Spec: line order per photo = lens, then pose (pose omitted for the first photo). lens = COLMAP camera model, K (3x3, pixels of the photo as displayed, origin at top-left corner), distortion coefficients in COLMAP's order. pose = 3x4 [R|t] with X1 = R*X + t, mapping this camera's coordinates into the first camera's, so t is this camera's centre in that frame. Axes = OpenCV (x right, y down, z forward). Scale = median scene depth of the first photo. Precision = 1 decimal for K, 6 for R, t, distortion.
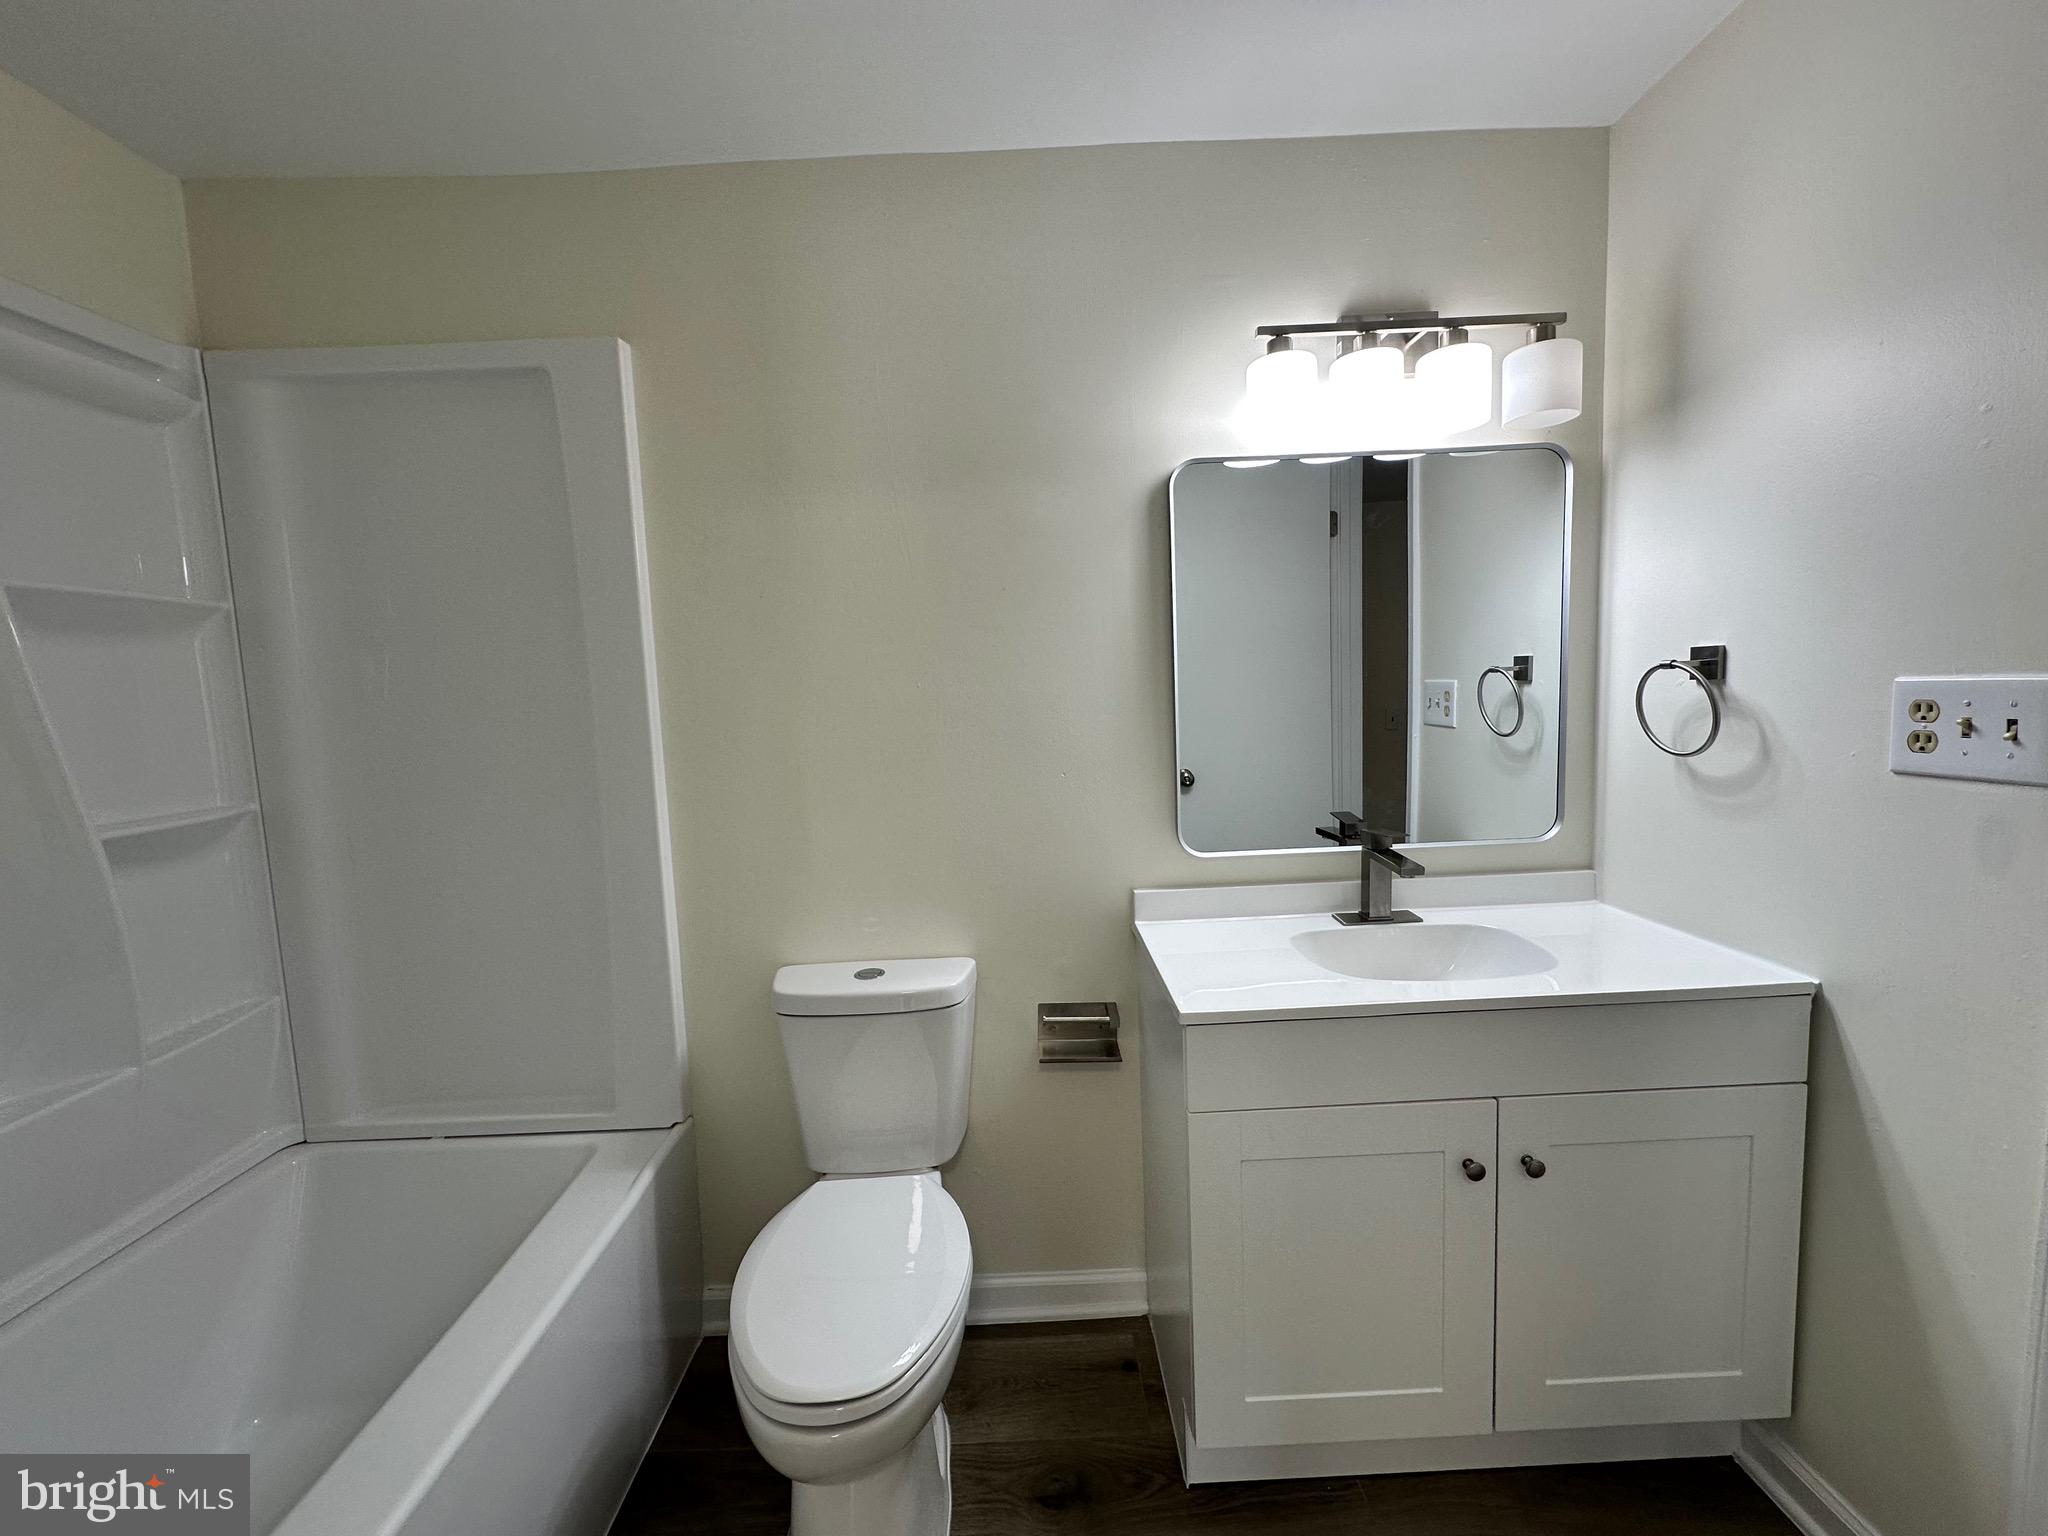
lens RADIAL K [[812.2, 0, 1022.7], [0, 812.2, 766.8], [0, 0, 1]] dist [-0.003168, -0.000274]
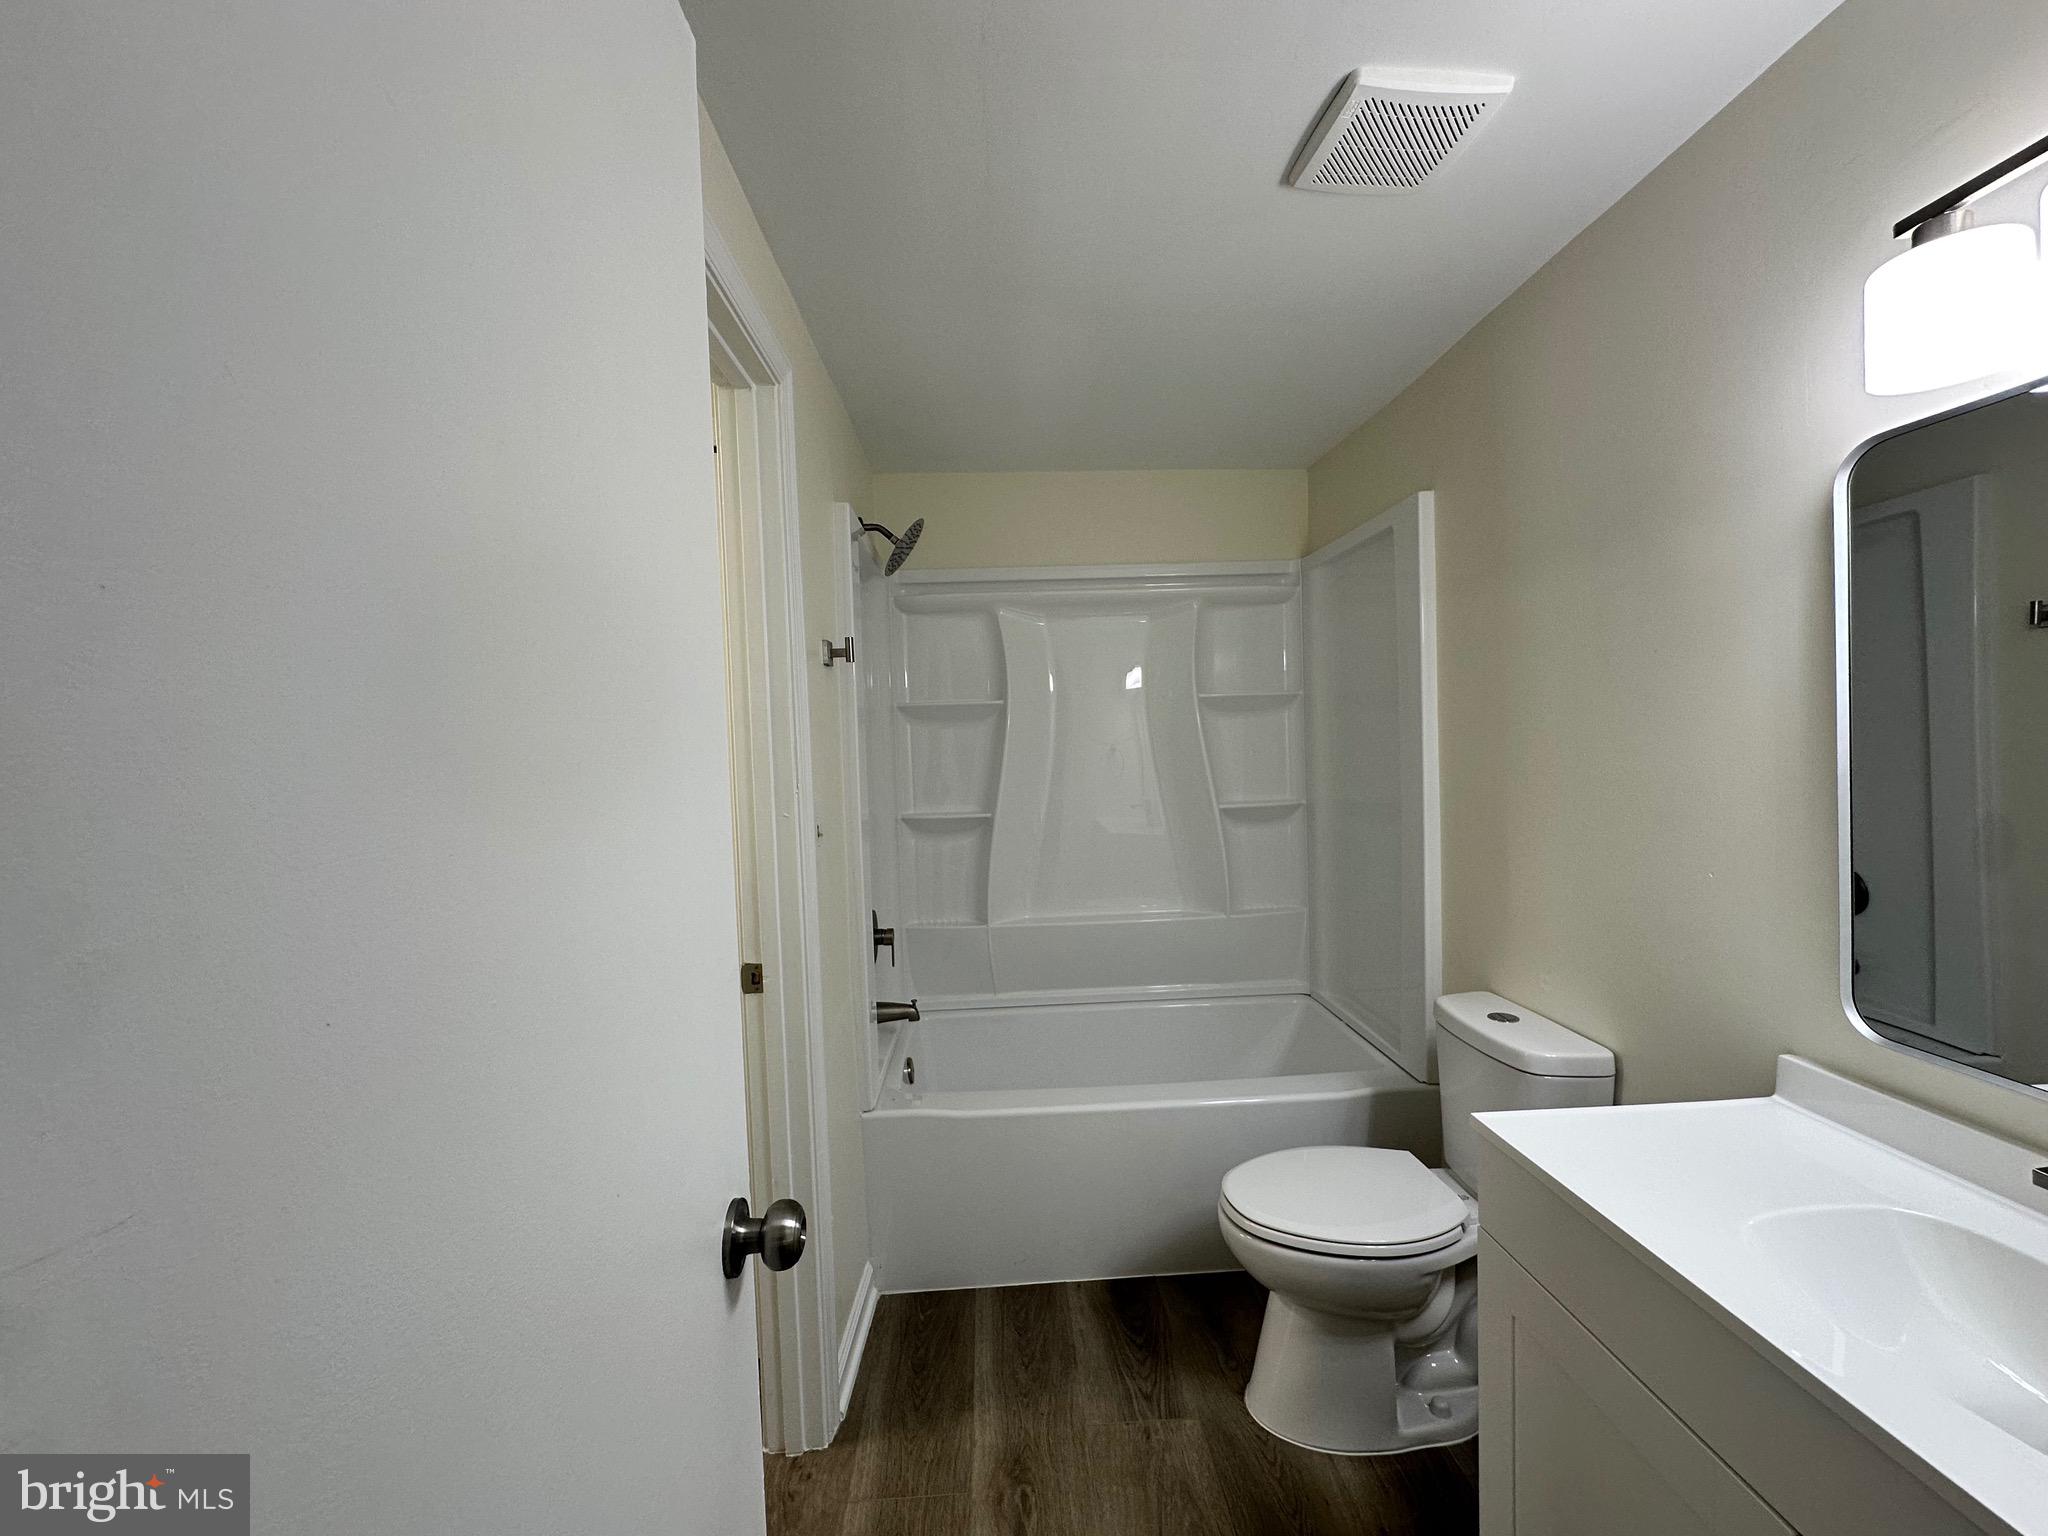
lens RADIAL K [[821.1, 0, 1022.7], [0, 821.1, 774.3], [0, 0, 1]] dist [0.017017, -0.000023]
pose [[0.025754, 0.079655, -0.996490, 0.916848], [-0.065299, 0.994826, 0.077834, -0.119313], [0.997533, 0.063065, 0.030822, 0.317883]]
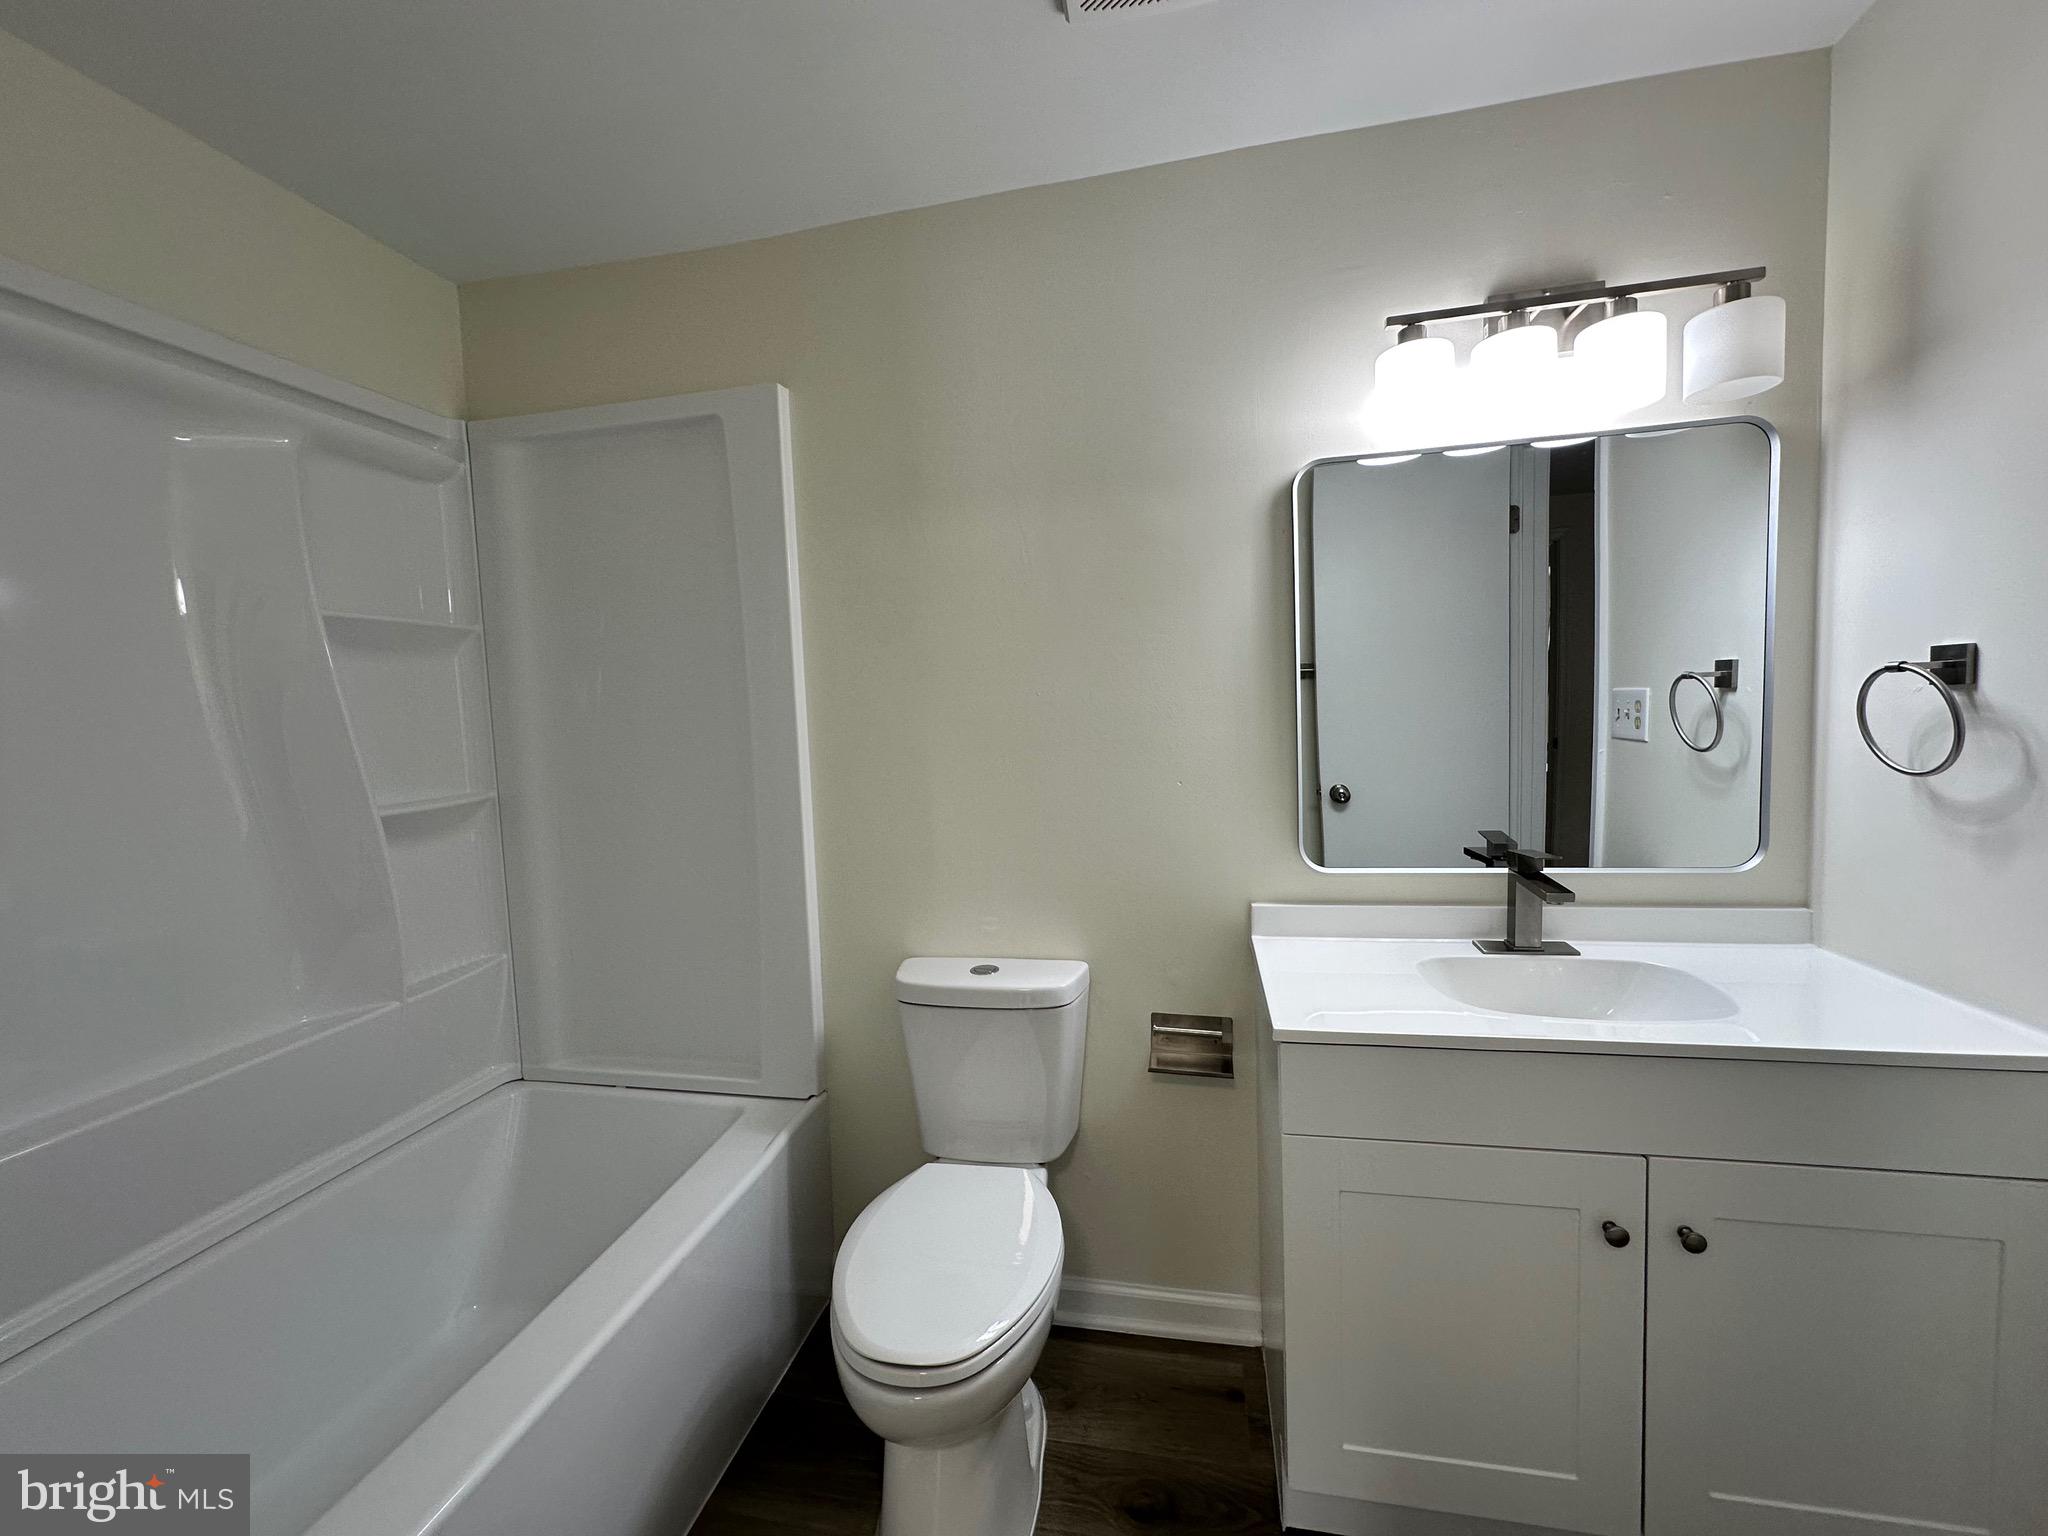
lens RADIAL K [[812.2, 0, 1022.7], [0, 812.2, 766.8], [0, 0, 1]] dist [-0.003168, -0.000274]
pose [[0.977054, 0.017893, -0.212239, 0.079138], [-0.021114, 0.999694, -0.012921, 0.007095], [0.211943, 0.017106, 0.977132, -0.012805]]
